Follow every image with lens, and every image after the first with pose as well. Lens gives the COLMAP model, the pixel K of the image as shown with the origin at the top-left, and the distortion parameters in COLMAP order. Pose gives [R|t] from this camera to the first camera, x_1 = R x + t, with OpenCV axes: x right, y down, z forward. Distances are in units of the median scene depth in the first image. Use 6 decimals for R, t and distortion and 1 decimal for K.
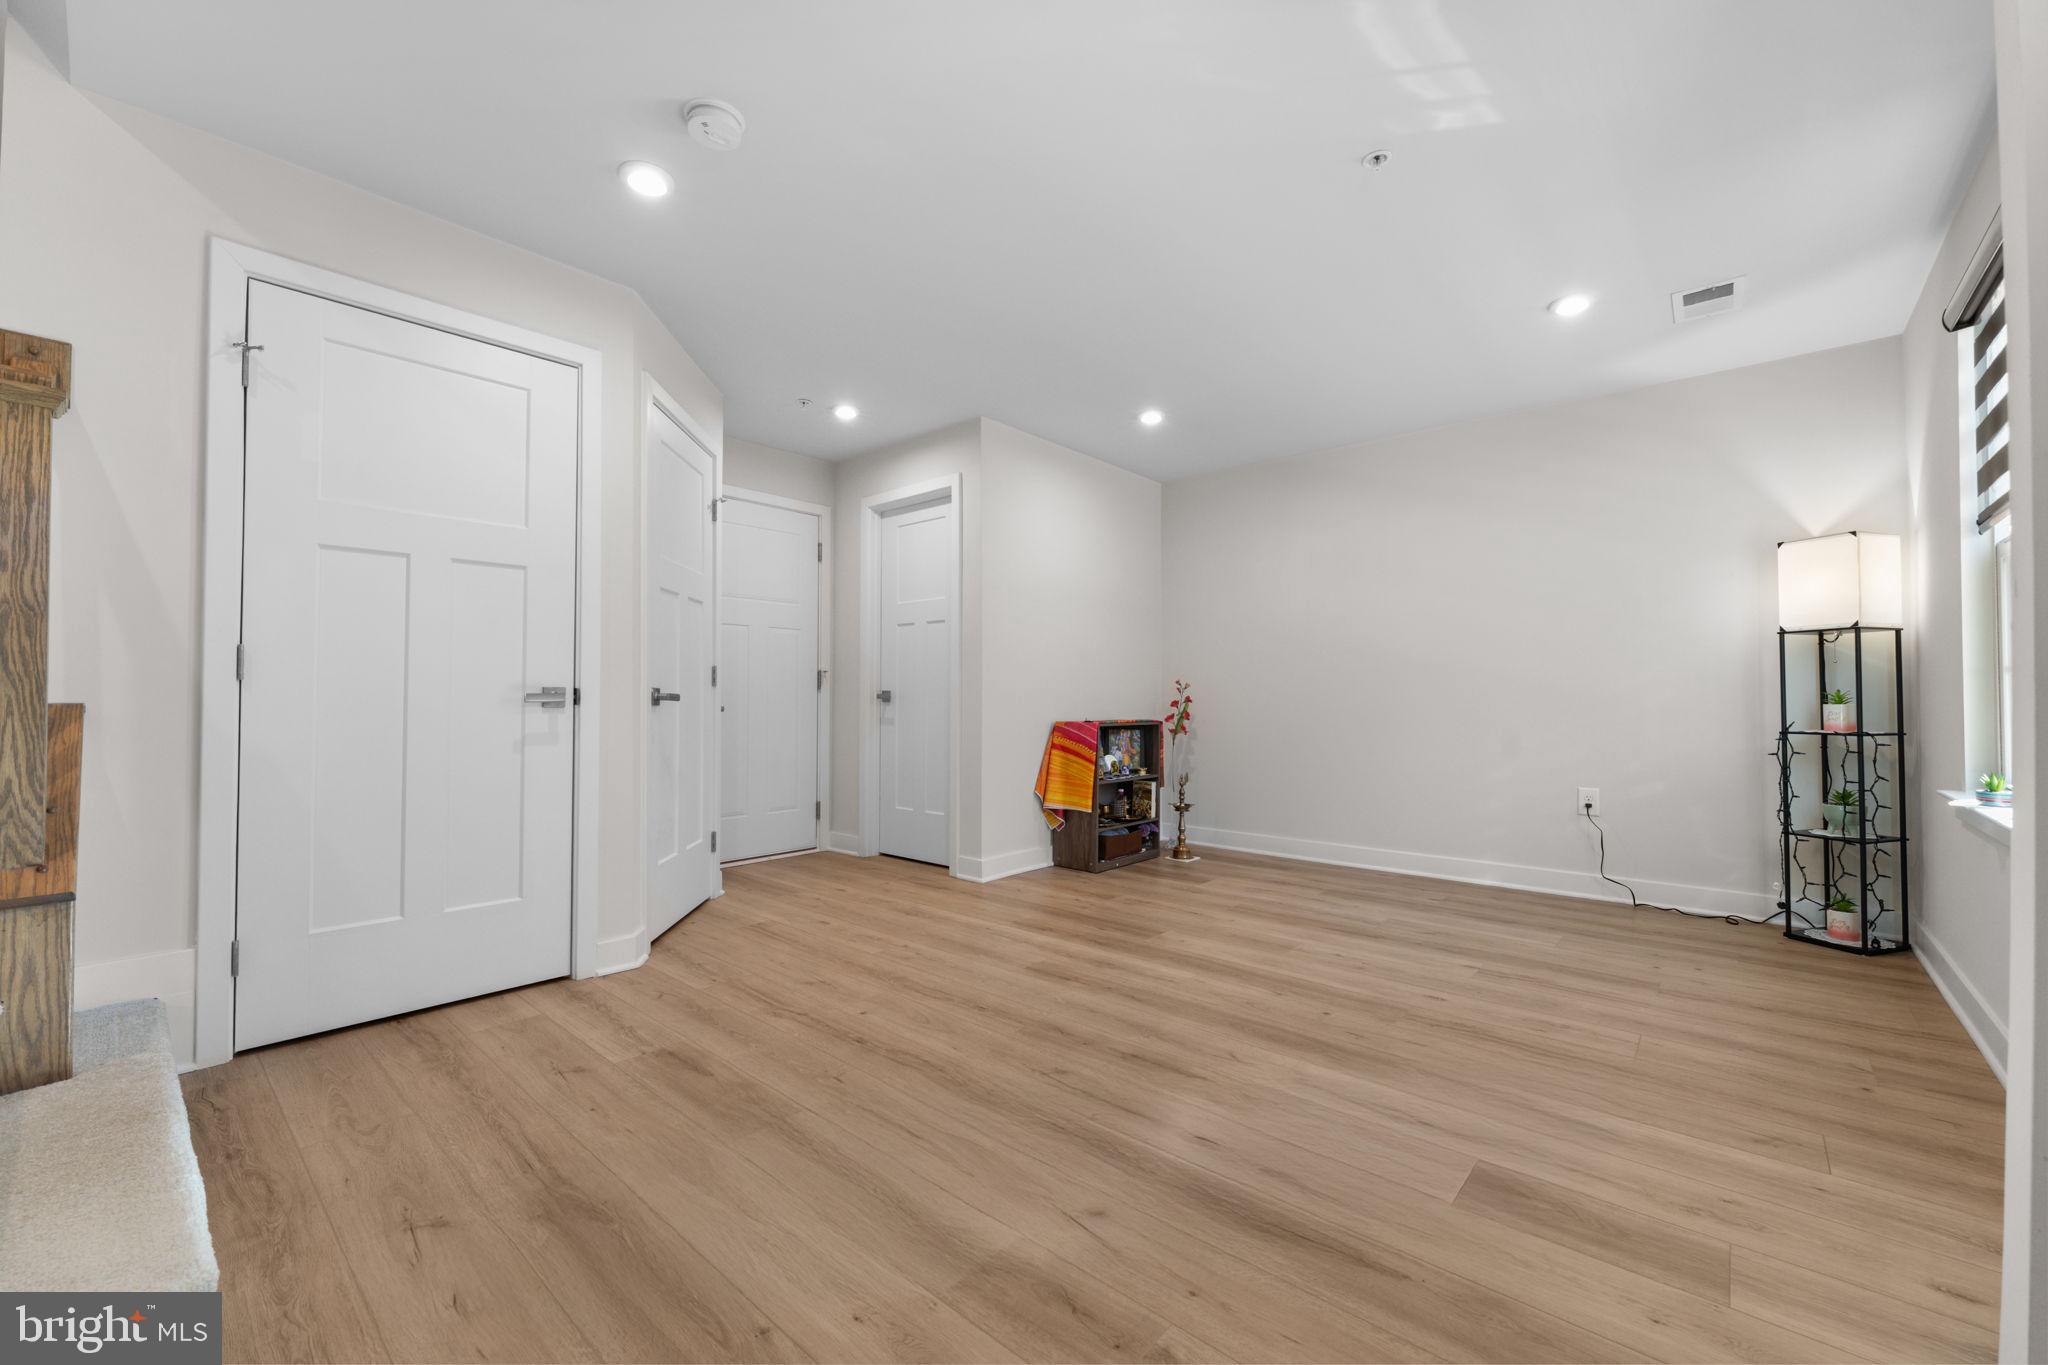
lens RADIAL K [[827.2, 0, 1022.8], [0, 827.2, 684.1], [0, 0, 1]] dist [-0.001587, -0.000081]
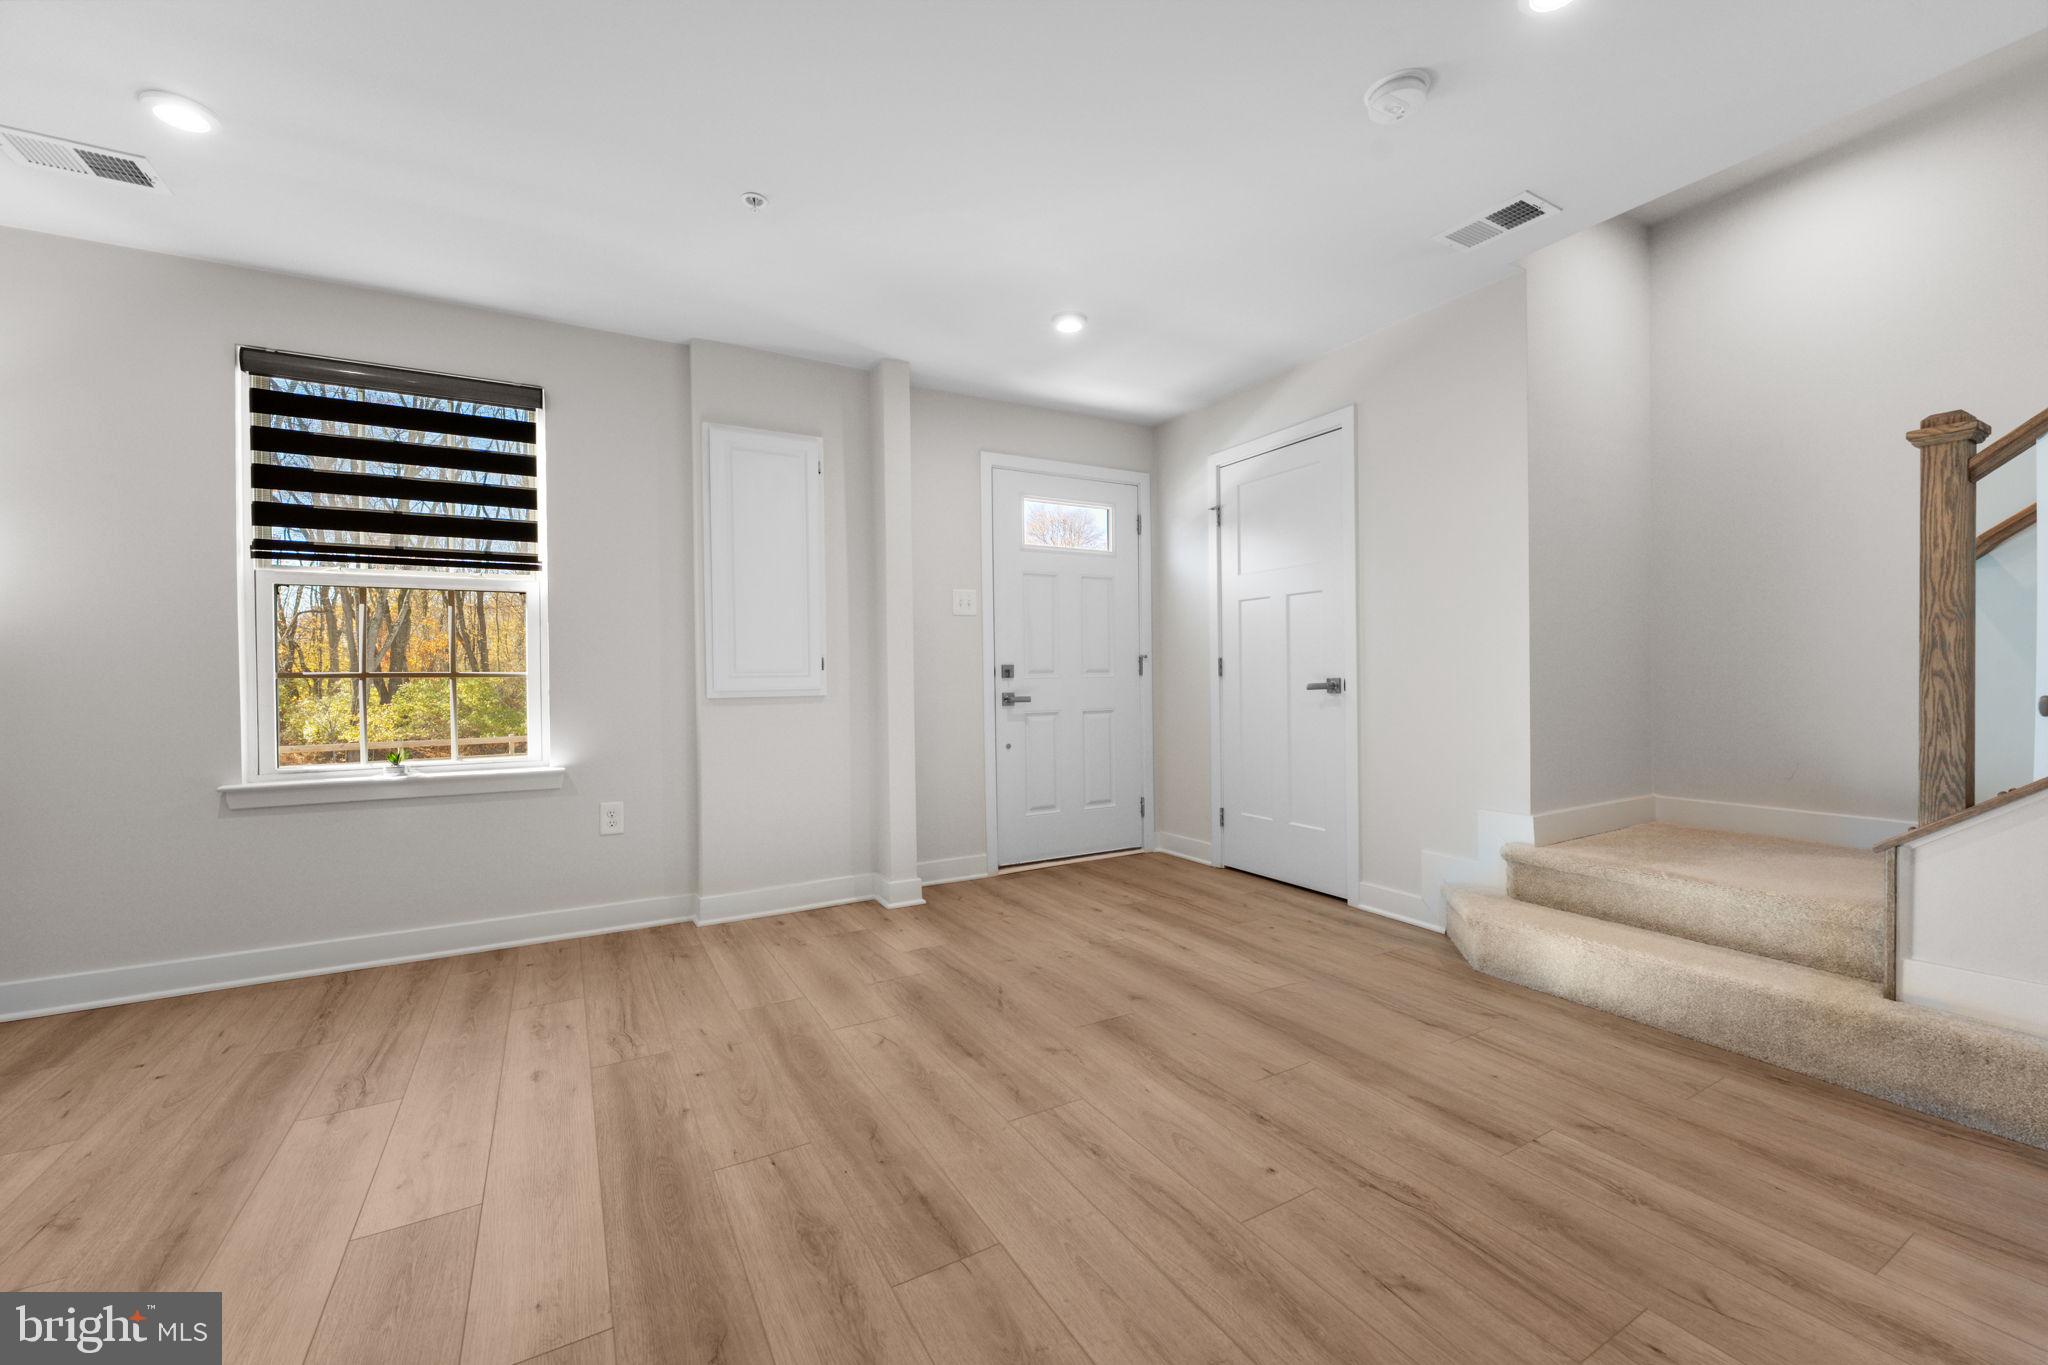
lens RADIAL K [[827.2, 0, 1023.7], [0, 827.2, 680.6], [0, 0, 1]] dist [-0.001587, -0.000081]
pose [[-0.948595, 0.007433, 0.316405, -0.226177], [0.005314, 0.999957, -0.007561, 0.004620], [-0.316448, -0.005491, -0.948594, 1.769288]]
